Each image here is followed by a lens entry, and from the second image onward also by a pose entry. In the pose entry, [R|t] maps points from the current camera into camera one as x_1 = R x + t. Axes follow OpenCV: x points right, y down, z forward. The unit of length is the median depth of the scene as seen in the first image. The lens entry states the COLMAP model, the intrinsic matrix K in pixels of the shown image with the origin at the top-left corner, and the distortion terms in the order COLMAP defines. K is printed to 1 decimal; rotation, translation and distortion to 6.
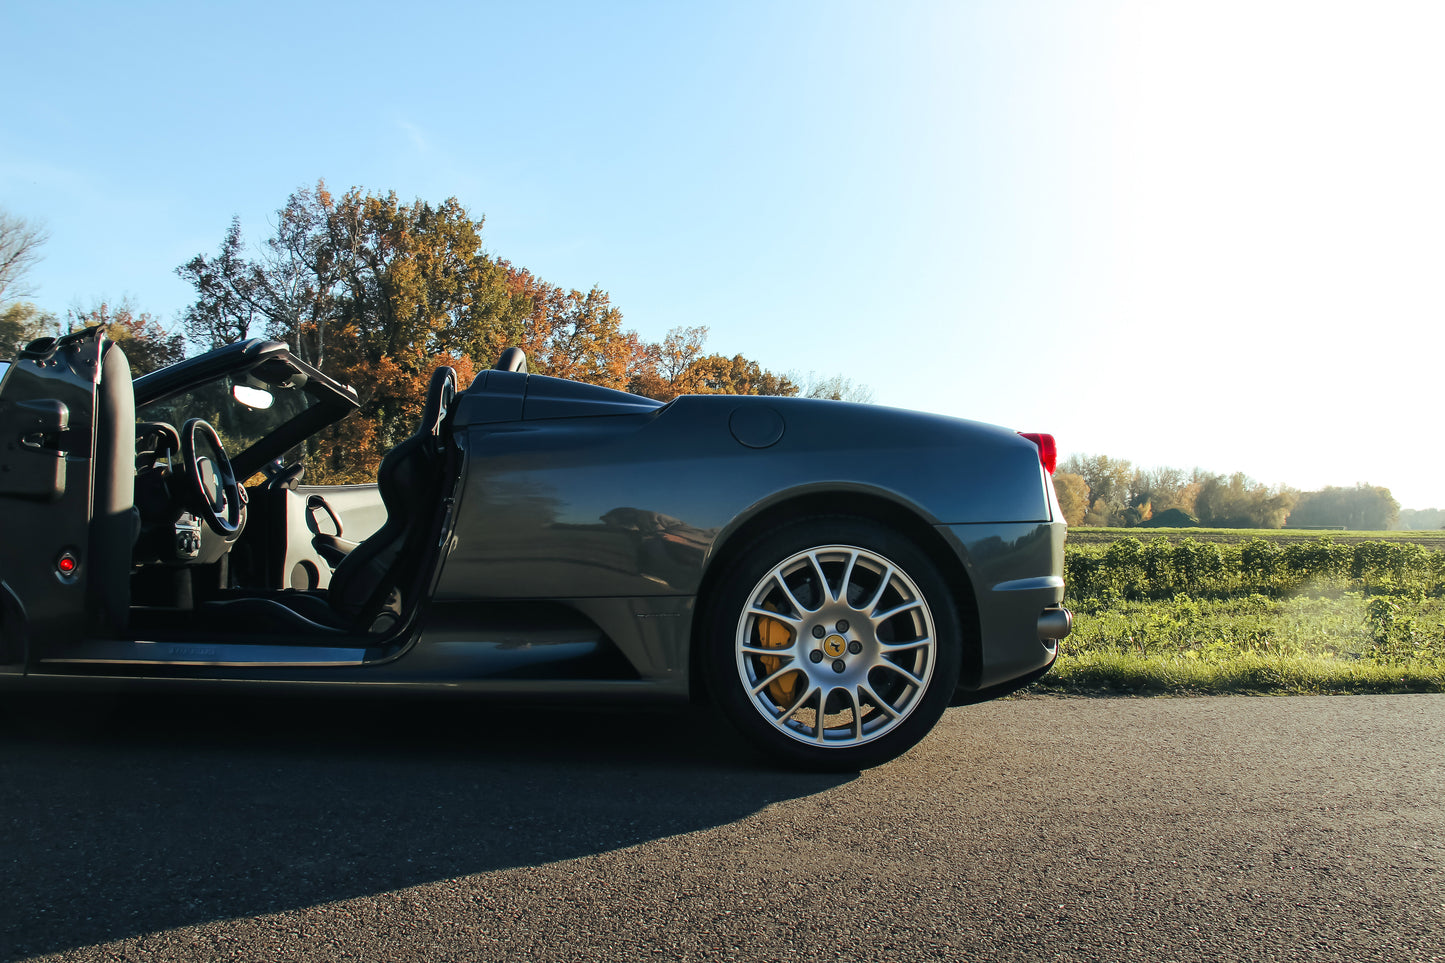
lens RADIAL K [[1225.1, 0, 723.8], [0, 1225.1, 449.6], [0, 0, 1]] dist [-0.182991, 0.172132]
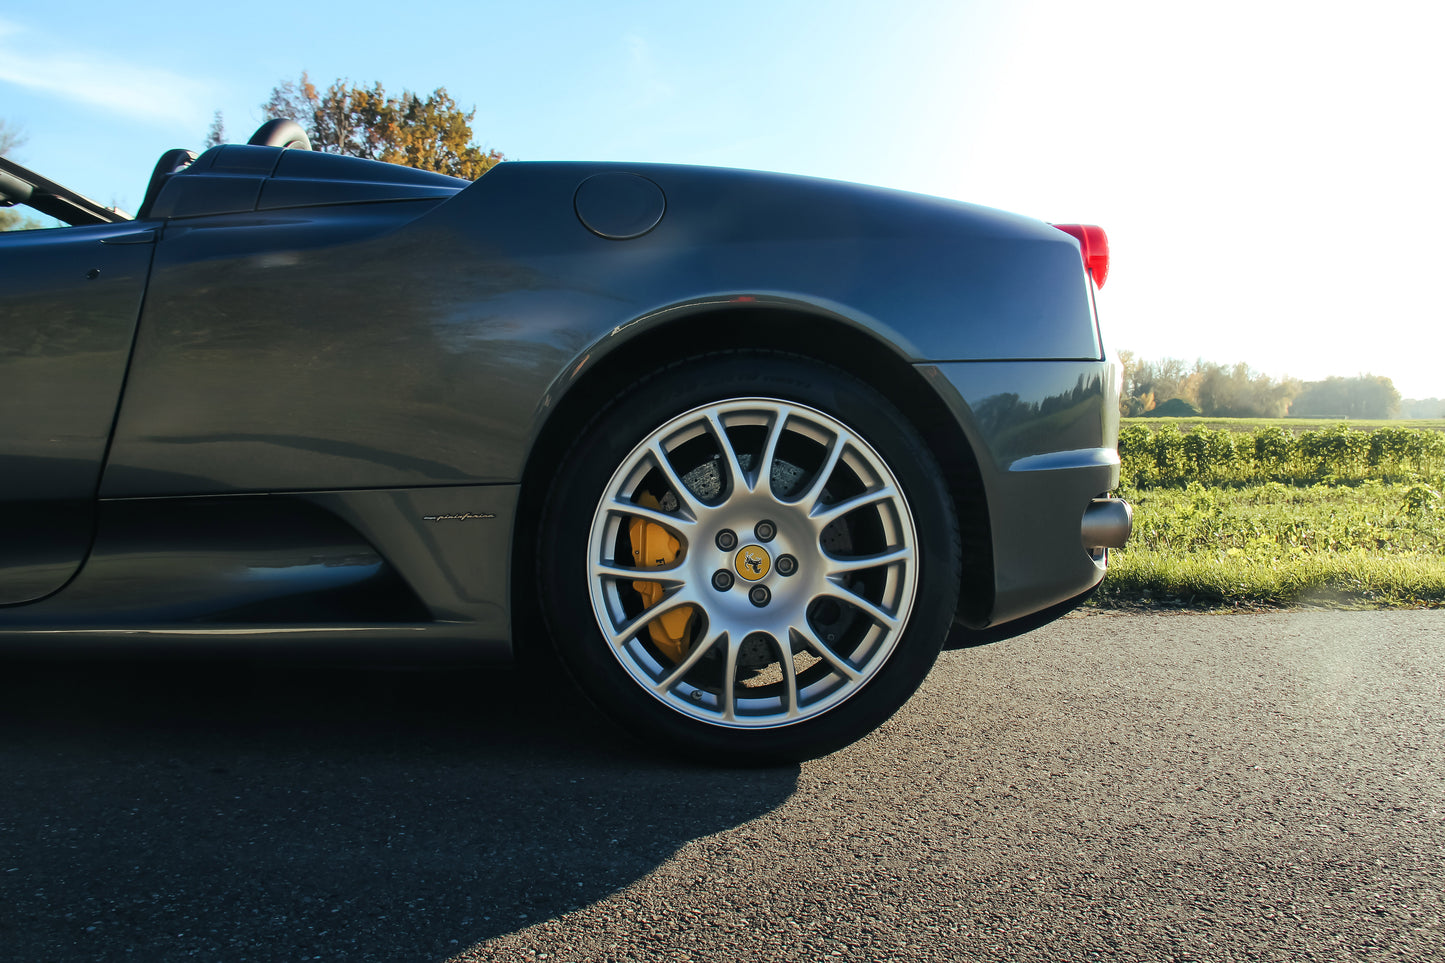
lens RADIAL K [[1225.1, 0, 733.6], [0, 1225.1, 465.6], [0, 0, 1]] dist [-0.182991, 0.172132]
pose [[0.999890, -0.014017, 0.004924, 0.068676], [0.013456, 0.994926, 0.099705, 0.044229], [-0.006297, -0.099628, 0.995005, 0.340976]]
